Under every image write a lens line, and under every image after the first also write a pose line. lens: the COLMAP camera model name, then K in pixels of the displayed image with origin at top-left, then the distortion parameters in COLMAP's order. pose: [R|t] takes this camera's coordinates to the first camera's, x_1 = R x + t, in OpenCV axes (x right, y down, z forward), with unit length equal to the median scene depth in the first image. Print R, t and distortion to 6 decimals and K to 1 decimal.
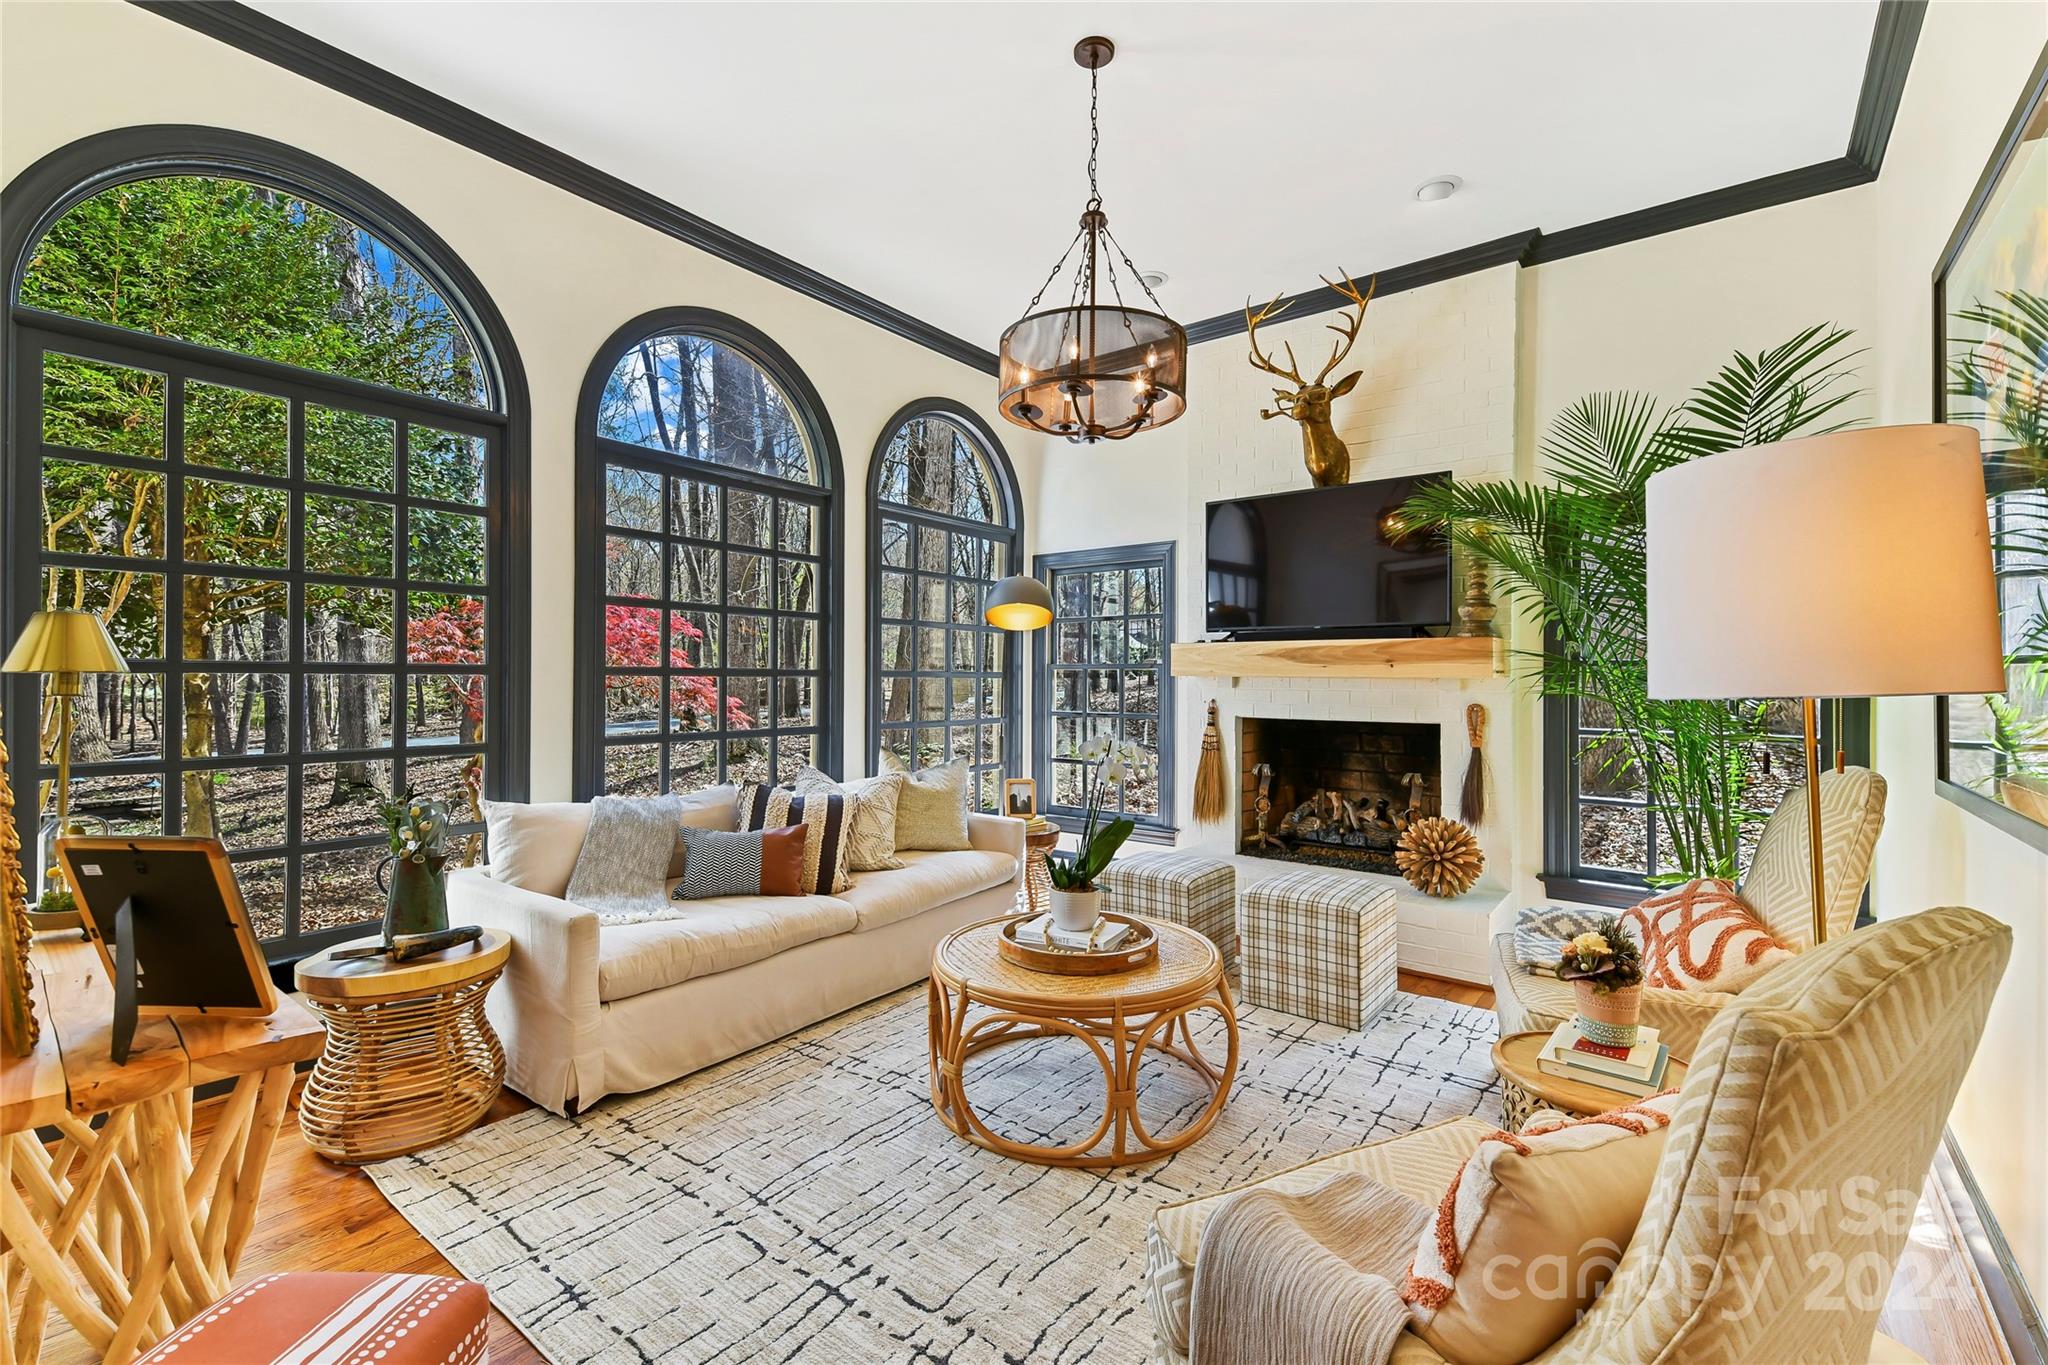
lens RADIAL K [[879.2, 0, 1028.4], [0, 879.2, 684.8], [0, 0, 1]] dist [0.001913, -0.002902]
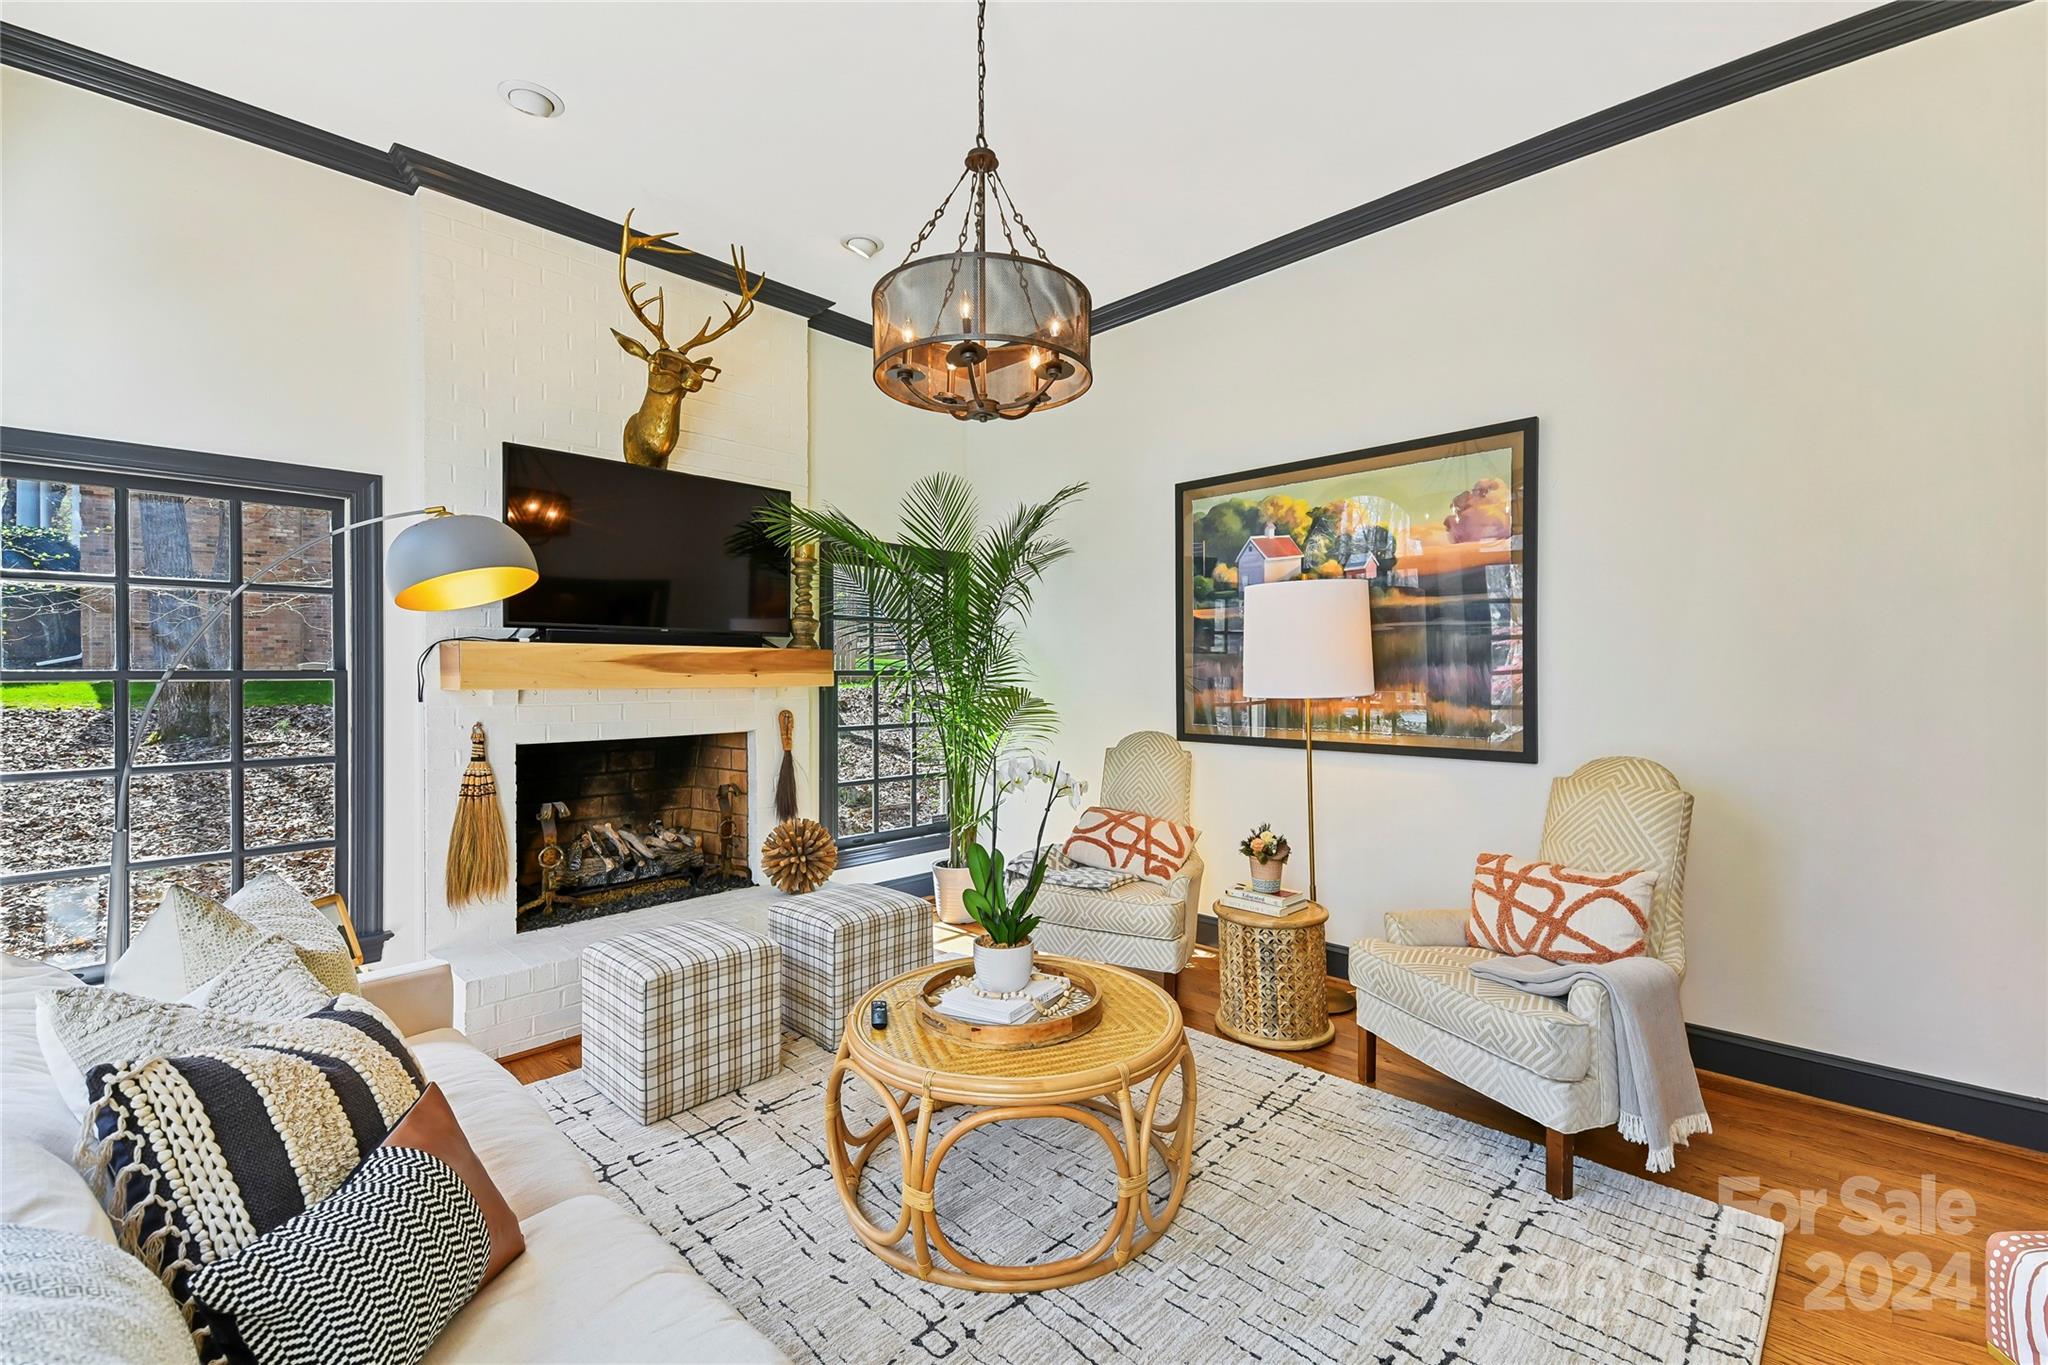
lens RADIAL K [[879.2, 0, 1028.0], [0, 879.2, 664.1], [0, 0, 1]] dist [0.001913, -0.002902]
pose [[0.088997, 0.007514, 0.996004, -0.478652], [0.015322, 0.999843, -0.008912, -0.017787], [-0.995914, 0.016054, 0.088868, 0.543201]]
